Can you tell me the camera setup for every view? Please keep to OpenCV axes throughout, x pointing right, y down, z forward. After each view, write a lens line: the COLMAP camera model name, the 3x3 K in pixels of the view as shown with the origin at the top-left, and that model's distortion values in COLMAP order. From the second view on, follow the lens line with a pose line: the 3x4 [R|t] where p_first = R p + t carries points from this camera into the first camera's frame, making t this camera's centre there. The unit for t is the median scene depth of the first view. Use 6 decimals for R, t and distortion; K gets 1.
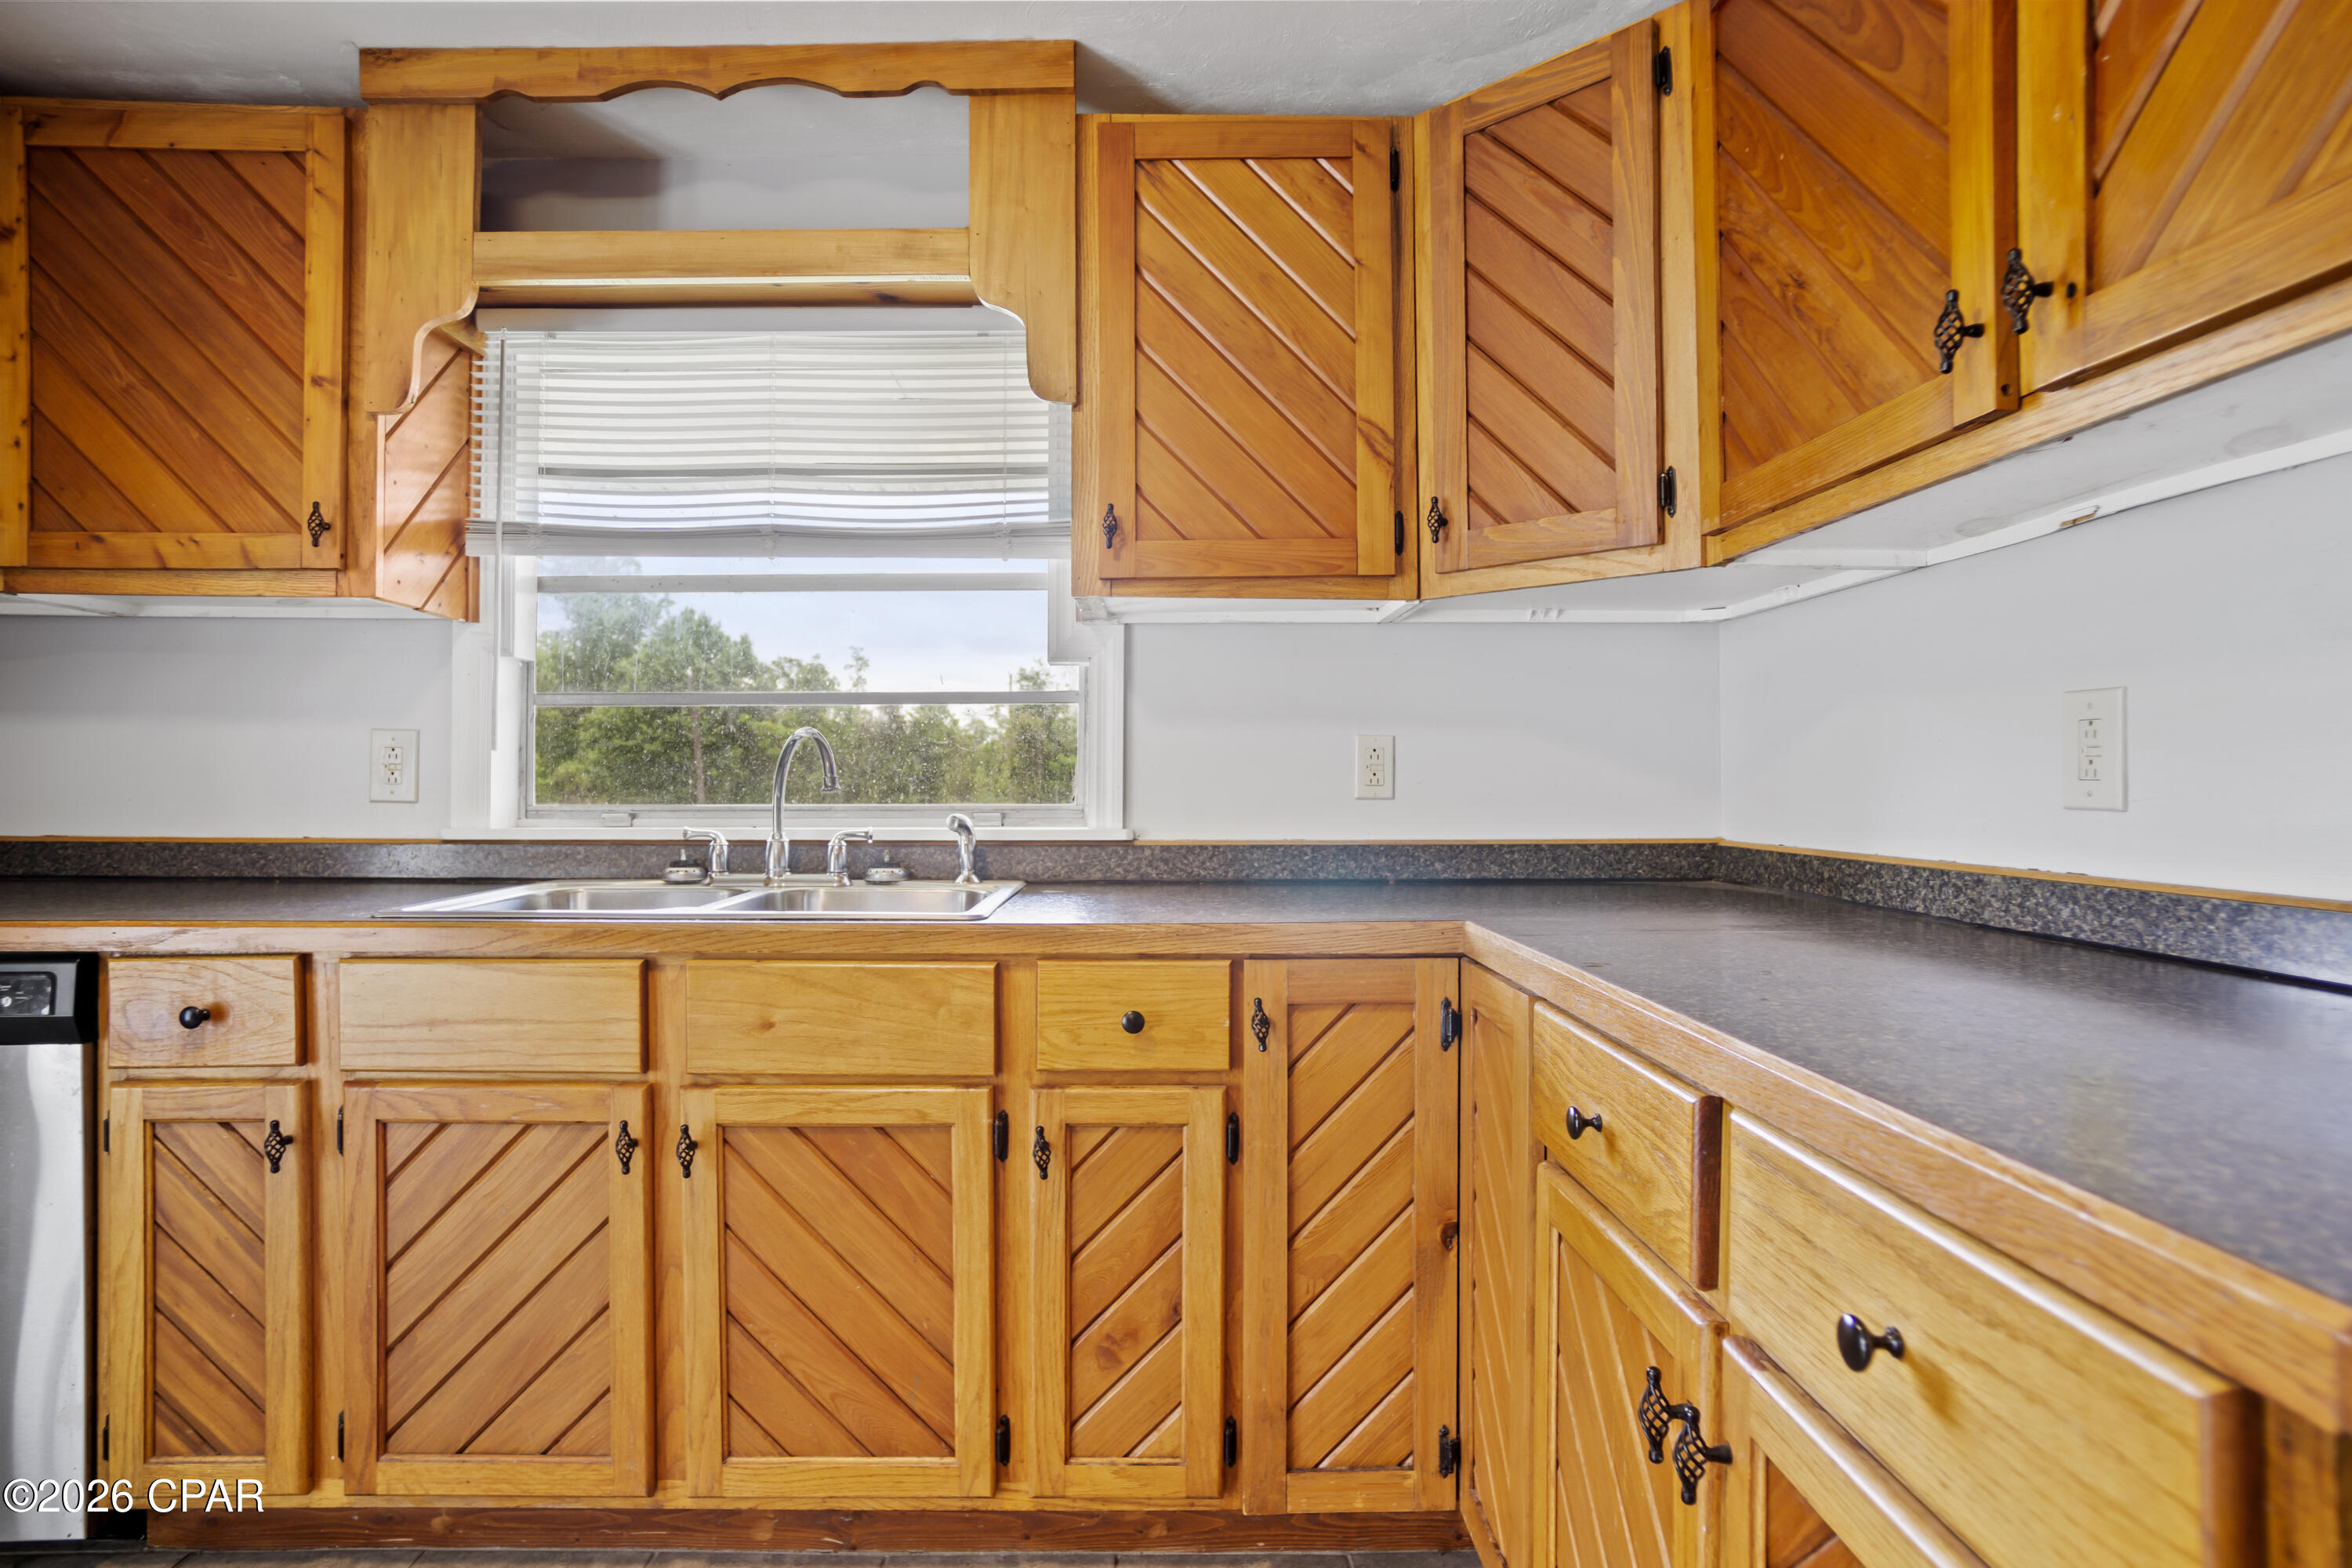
lens RADIAL K [[1259.7, 0, 1161.6], [0, 1259.7, 780.9], [0, 0, 1]] dist [-0.063185, 0.042199]
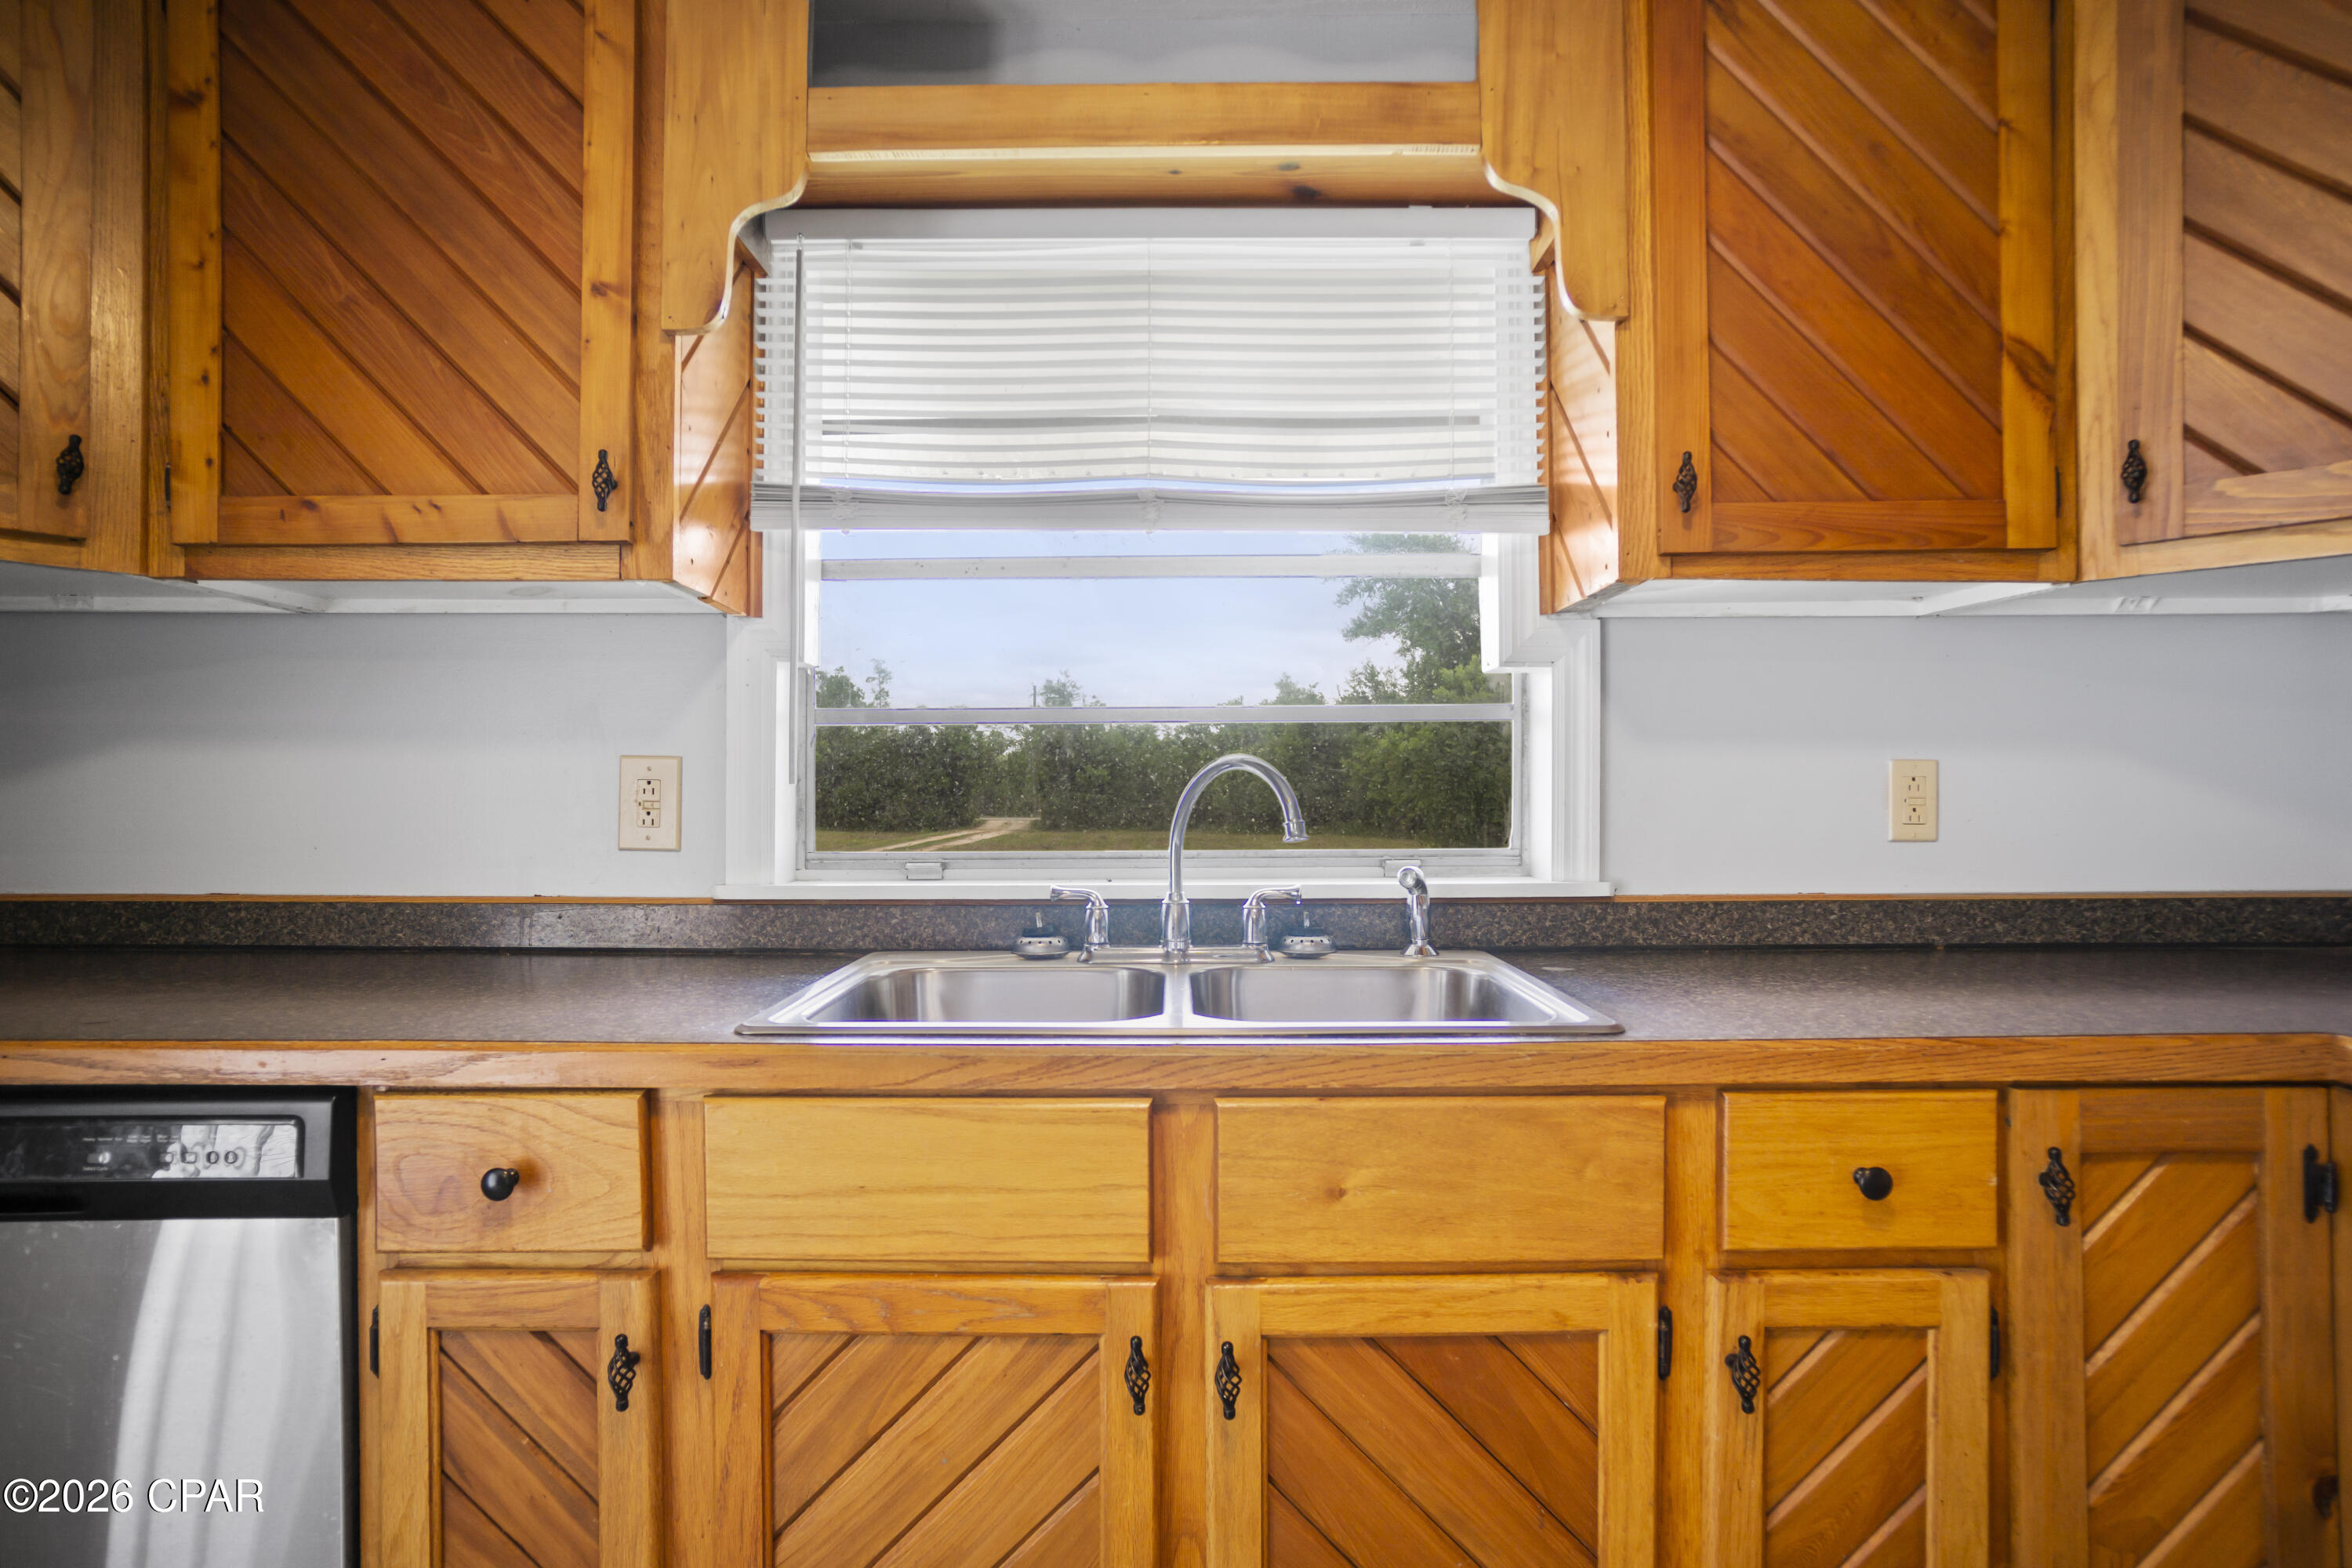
lens RADIAL K [[1271.0, 0, 1169.0], [0, 1271.0, 790.5], [0, 0, 1]] dist [-0.064101, 0.043348]
pose [[0.999882, -0.003621, -0.014898, -0.371221], [0.003597, 0.999992, -0.001594, -0.023138], [0.014903, 0.001540, 0.999888, 0.284251]]
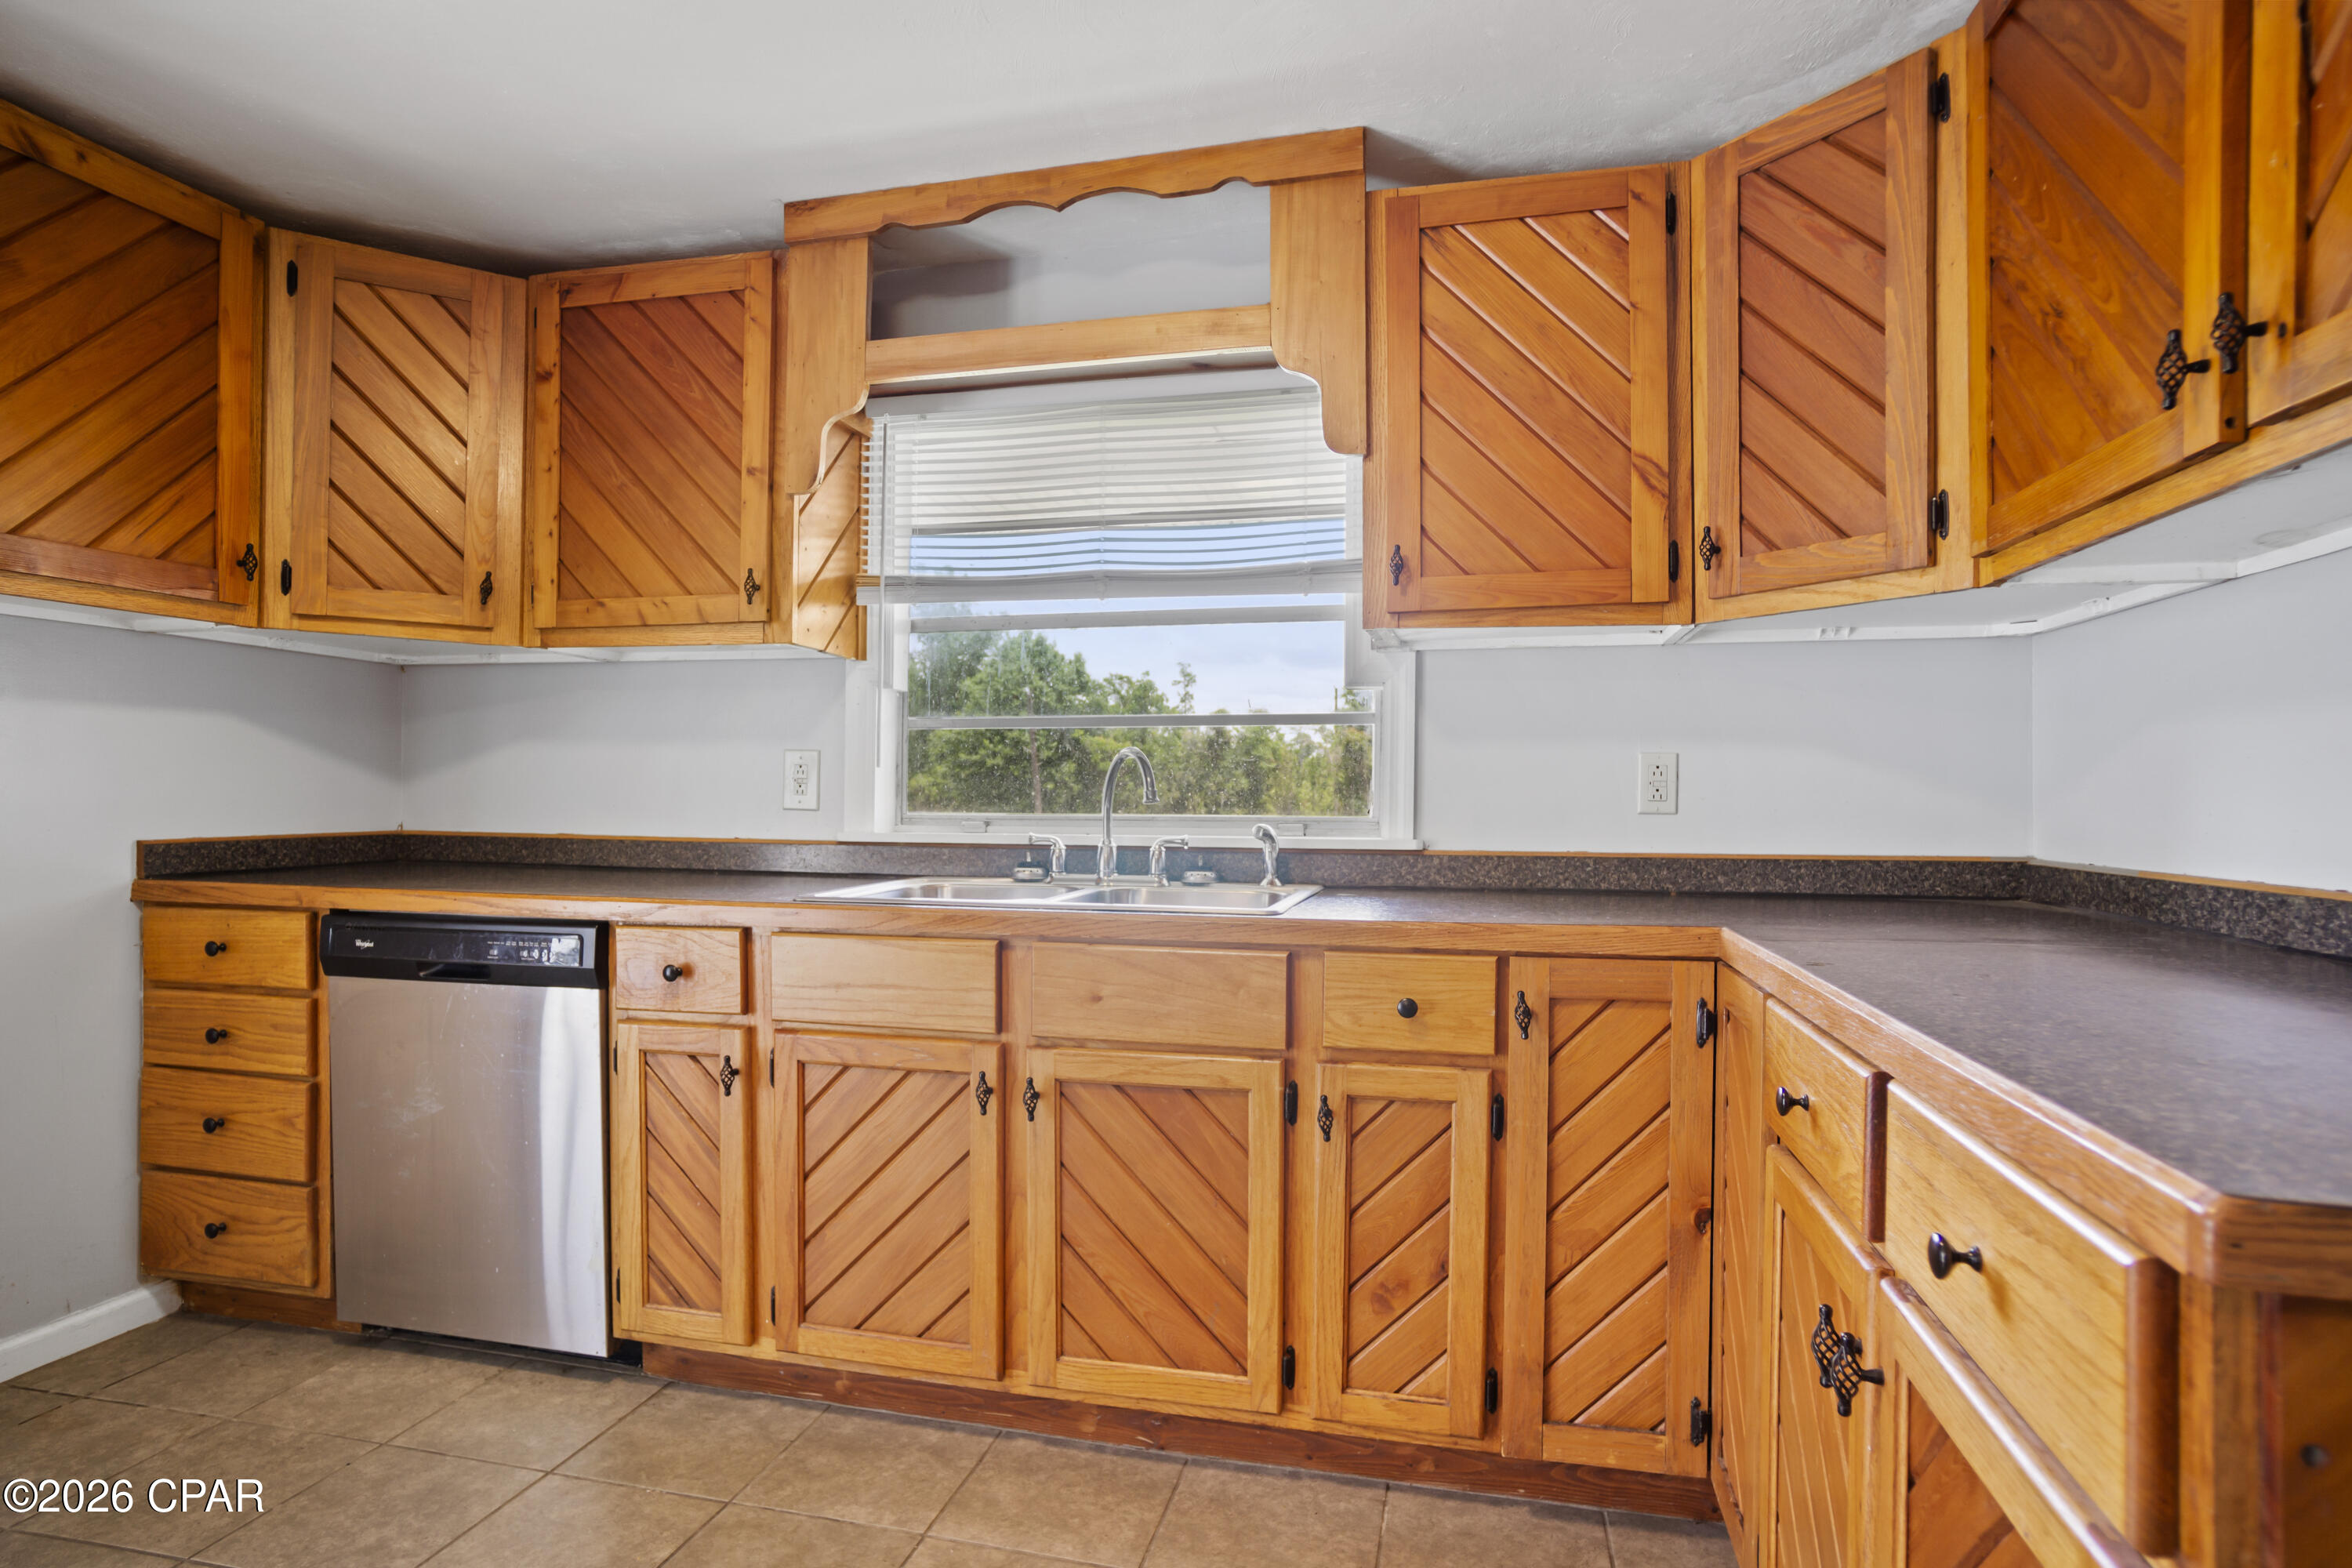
lens RADIAL K [[1269.0, 0, 1170.4], [0, 1269.0, 804.7], [0, 0, 1]] dist [-0.071950, 0.055892]
pose [[0.968961, 0.006869, -0.247117, 0.046773], [-0.005101, 0.999957, 0.007794, 0.001012], [0.247160, -0.006292, 0.968954, -0.142801]]
